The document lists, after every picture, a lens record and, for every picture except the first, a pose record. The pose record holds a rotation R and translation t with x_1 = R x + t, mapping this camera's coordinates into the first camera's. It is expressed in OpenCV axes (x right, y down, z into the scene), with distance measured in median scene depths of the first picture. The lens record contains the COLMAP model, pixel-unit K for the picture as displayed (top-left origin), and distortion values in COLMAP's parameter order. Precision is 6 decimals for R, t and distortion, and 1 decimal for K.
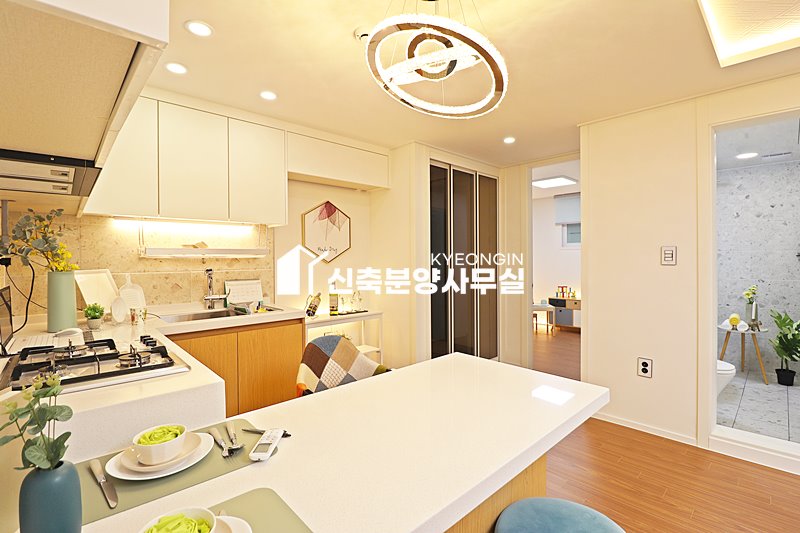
lens RADIAL K [[378.7, 0, 396.1], [0, 378.7, 260.7], [0, 0, 1]] dist [-0.002747, -0.011558]
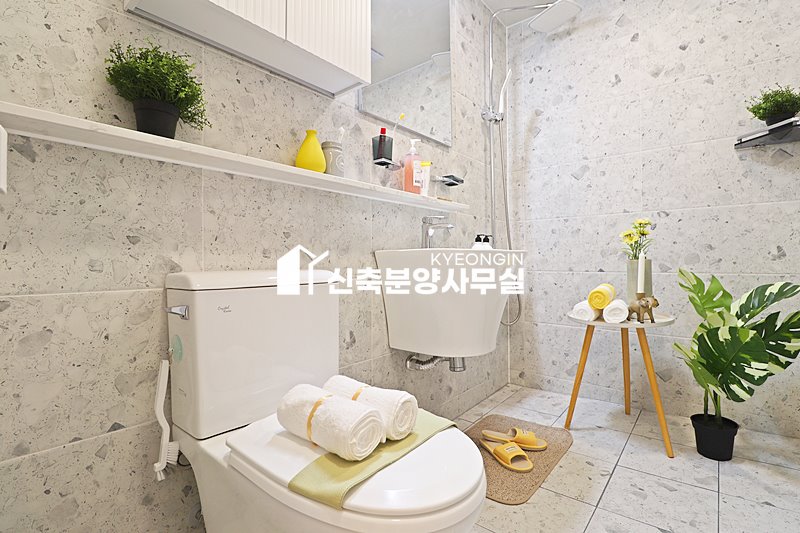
lens RADIAL K [[381.2, 0, 400.9], [0, 381.2, 262.8], [0, 0, 1]] dist [-0.000523, -0.014383]
pose [[0.994162, 0.002890, 0.107860, 0.640193], [-0.001777, 0.999944, -0.010413, 0.125632], [-0.107884, 0.010160, 0.994112, 0.603899]]
